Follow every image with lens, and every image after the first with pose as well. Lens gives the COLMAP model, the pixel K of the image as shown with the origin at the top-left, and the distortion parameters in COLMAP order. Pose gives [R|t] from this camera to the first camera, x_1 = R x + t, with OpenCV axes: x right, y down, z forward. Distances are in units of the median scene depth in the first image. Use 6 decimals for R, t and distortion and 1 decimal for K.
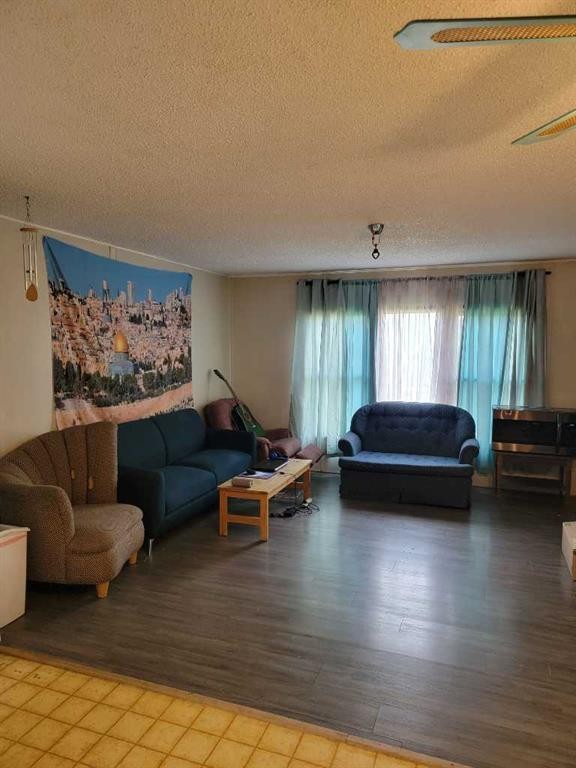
lens RADIAL K [[547.9, 0, 287.9], [0, 547.9, 379.1], [0, 0, 1]] dist [0.068415, -0.007333]
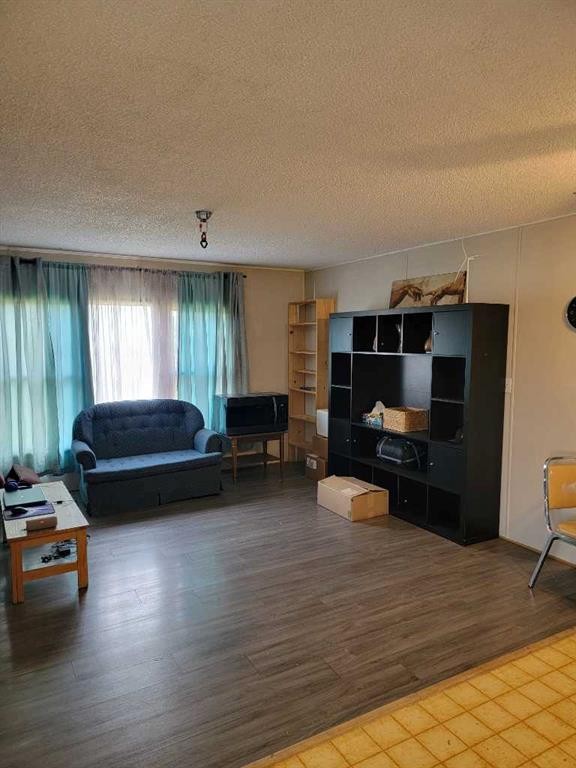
lens RADIAL K [[547.9, 0, 286.8], [0, 547.9, 389.5], [0, 0, 1]] dist [0.068415, -0.007333]
pose [[0.635844, -0.075653, 0.768101, -0.345762], [0.054294, 0.997103, 0.053263, -0.012901], [-0.769906, 0.007836, 0.638110, 0.199400]]
